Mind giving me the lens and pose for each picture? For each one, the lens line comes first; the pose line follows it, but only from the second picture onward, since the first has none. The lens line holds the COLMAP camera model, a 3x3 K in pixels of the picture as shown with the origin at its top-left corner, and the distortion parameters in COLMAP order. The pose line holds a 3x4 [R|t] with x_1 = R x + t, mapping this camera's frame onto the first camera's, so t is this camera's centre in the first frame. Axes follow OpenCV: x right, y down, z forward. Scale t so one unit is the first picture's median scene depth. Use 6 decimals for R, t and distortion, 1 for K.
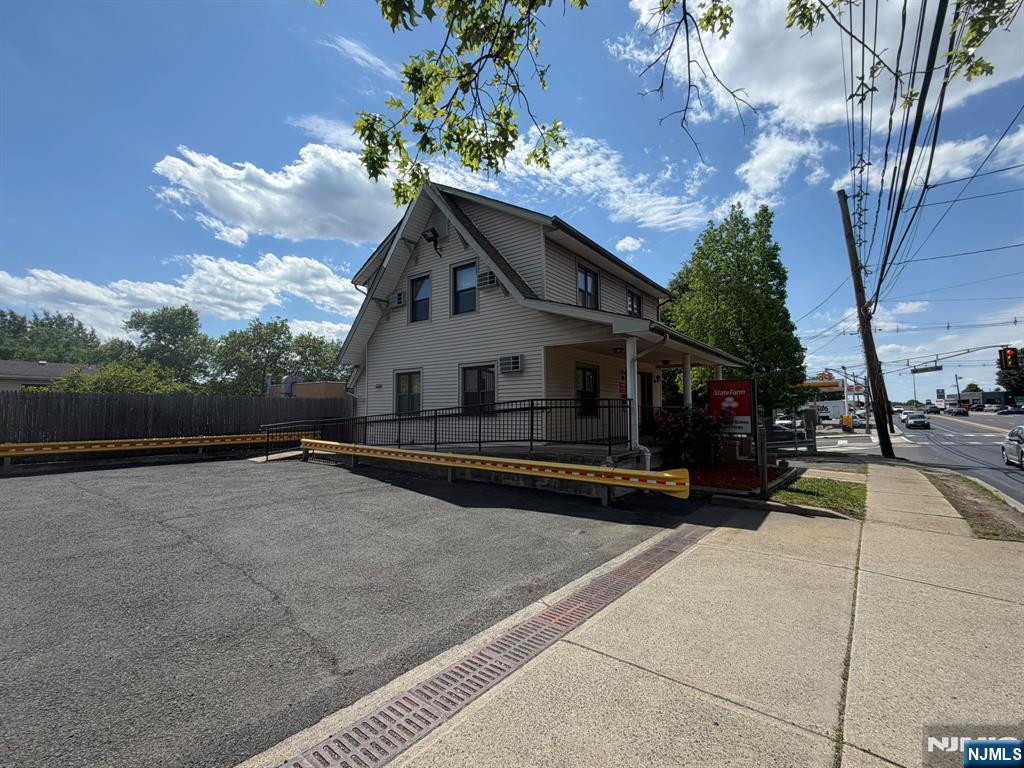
lens RADIAL K [[435.6, 0, 497.2], [0, 435.6, 399.1], [0, 0, 1]] dist [0.001085, -0.000648]
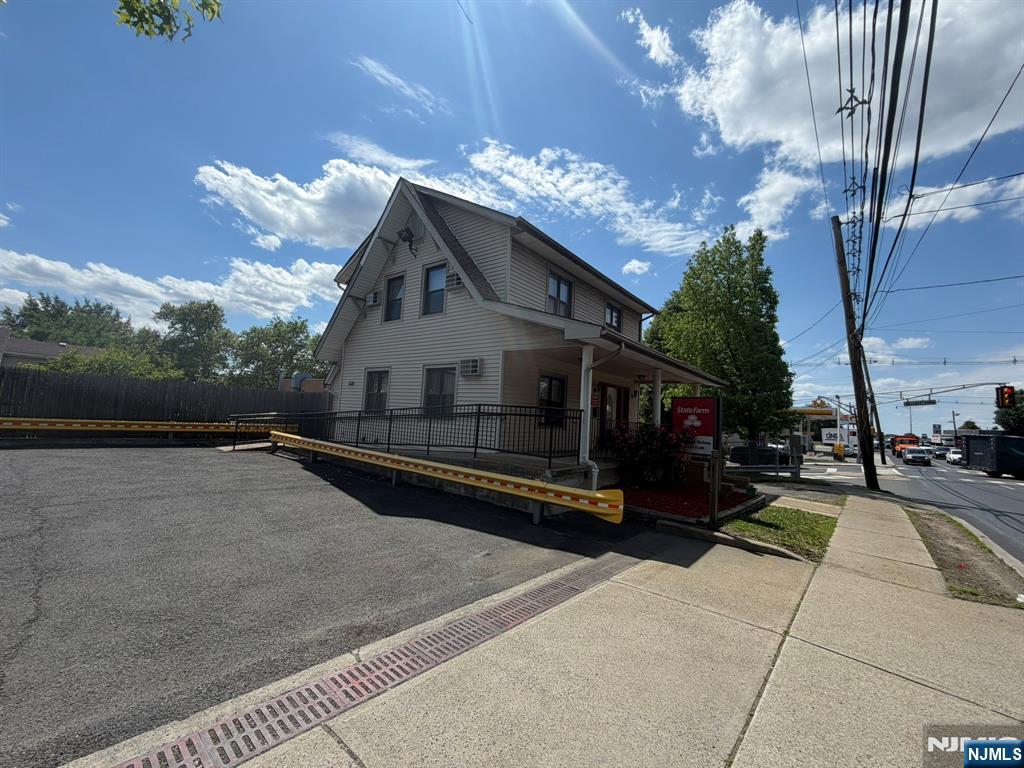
lens RADIAL K [[405.7, 0, 499.3], [0, 405.7, 396.7], [0, 0, 1]] dist [0.000166, 0.000202]
pose [[0.997520, 0.062016, -0.033275, 0.089876], [-0.062857, 0.997713, -0.024855, 0.002234], [0.031657, 0.026885, 0.999137, 0.068568]]
